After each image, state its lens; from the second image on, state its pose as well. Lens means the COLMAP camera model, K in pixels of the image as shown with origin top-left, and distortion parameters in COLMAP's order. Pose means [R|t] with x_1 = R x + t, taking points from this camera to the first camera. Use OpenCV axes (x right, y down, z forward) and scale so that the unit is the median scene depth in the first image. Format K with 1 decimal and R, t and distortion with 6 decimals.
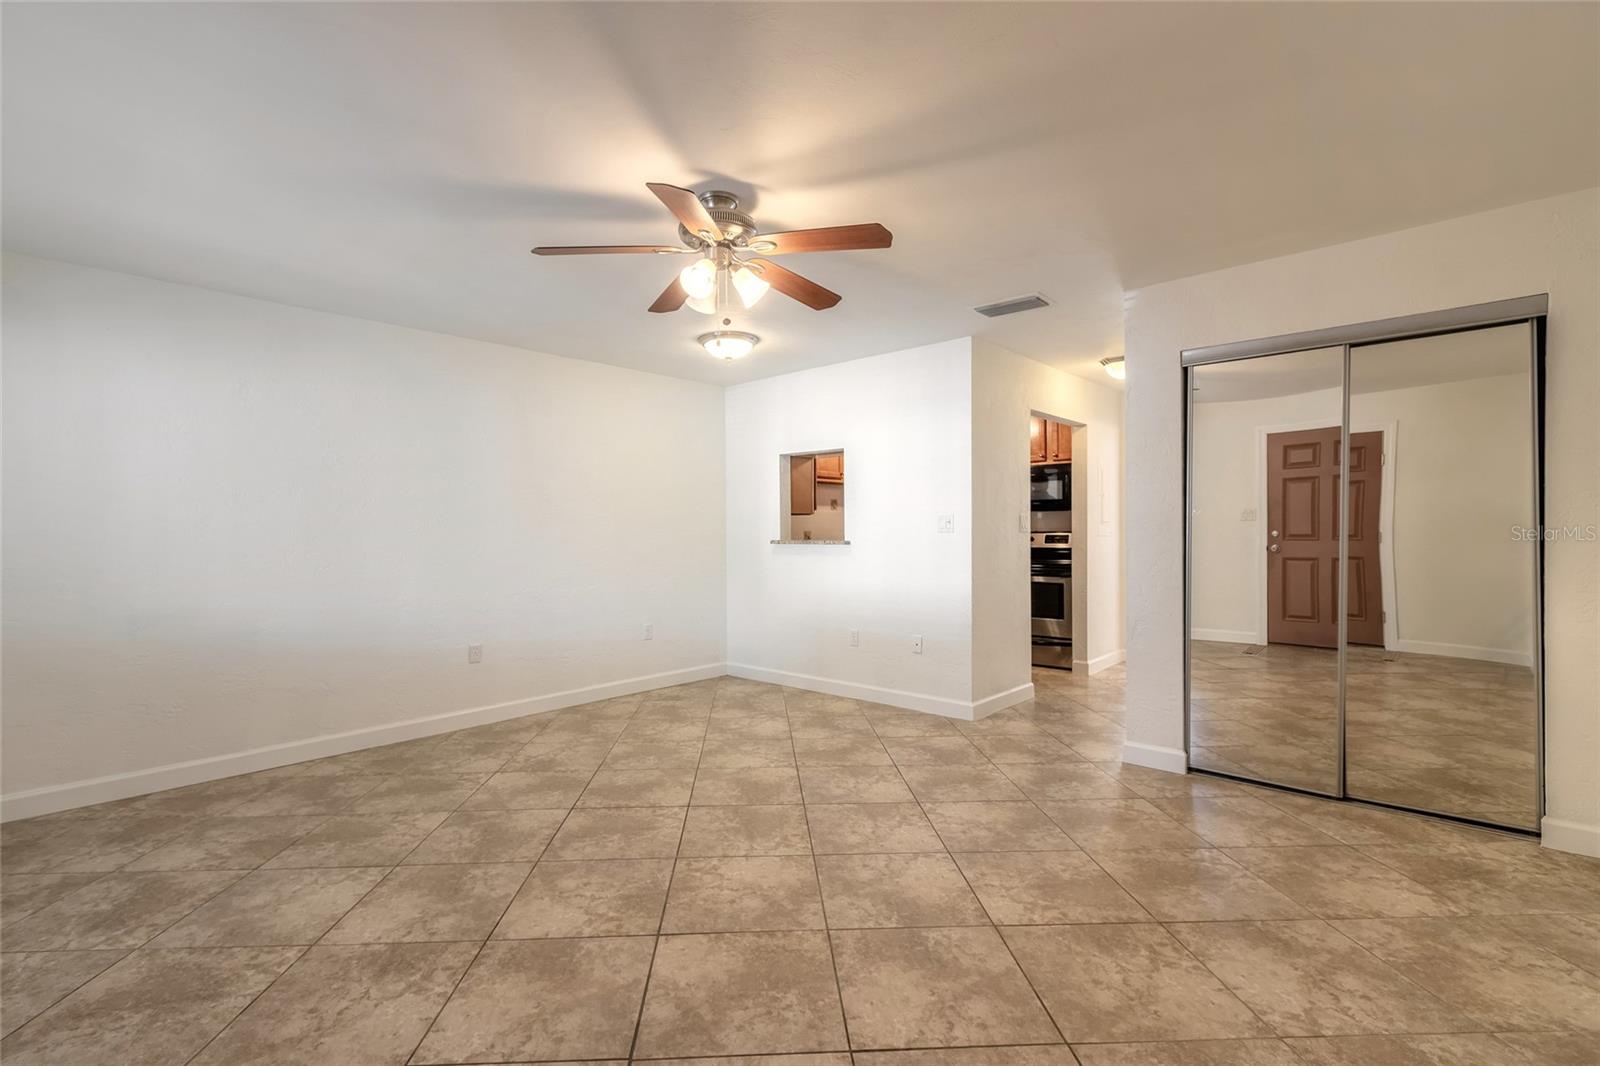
lens RADIAL K [[724.3, 0, 774.5], [0, 724.3, 535.9], [0, 0, 1]] dist [0.002966, 0.000278]
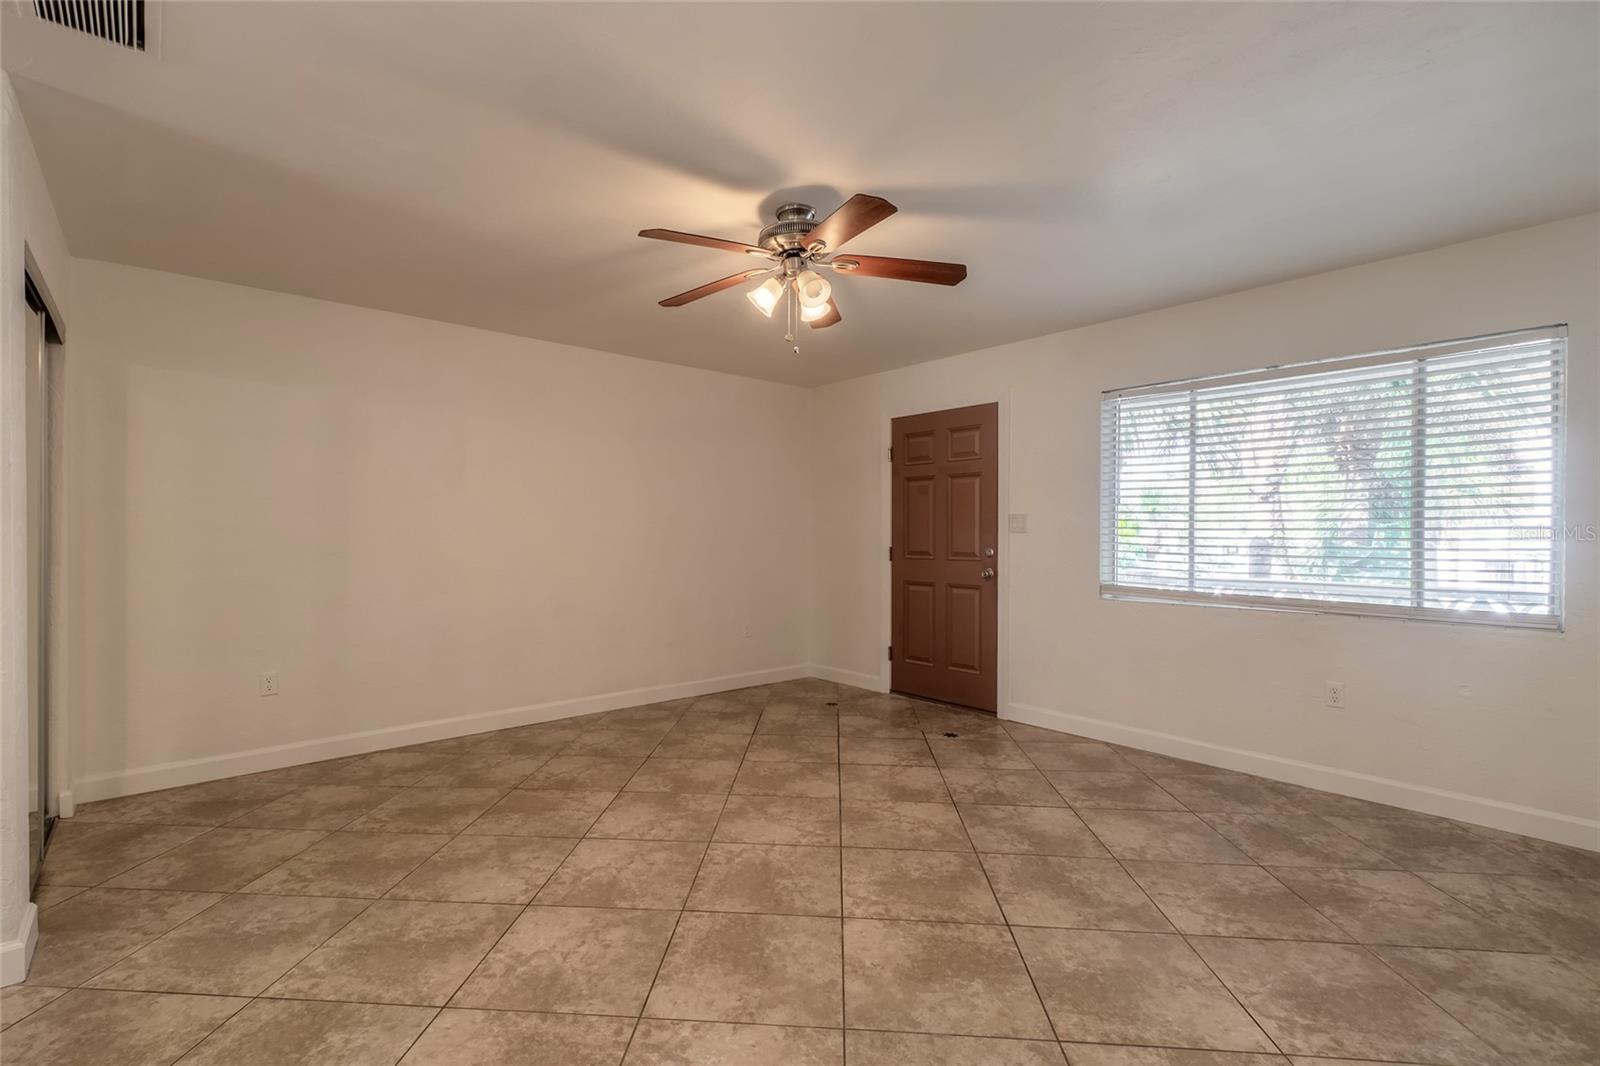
lens RADIAL K [[724.3, 0, 774.5], [0, 724.3, 535.9], [0, 0, 1]] dist [0.002966, 0.000278]
pose [[-0.993540, 0.005499, 0.113348, -0.157877], [0.006841, 0.999911, 0.011457, -0.013251], [-0.113275, 0.012158, -0.993489, 1.999549]]
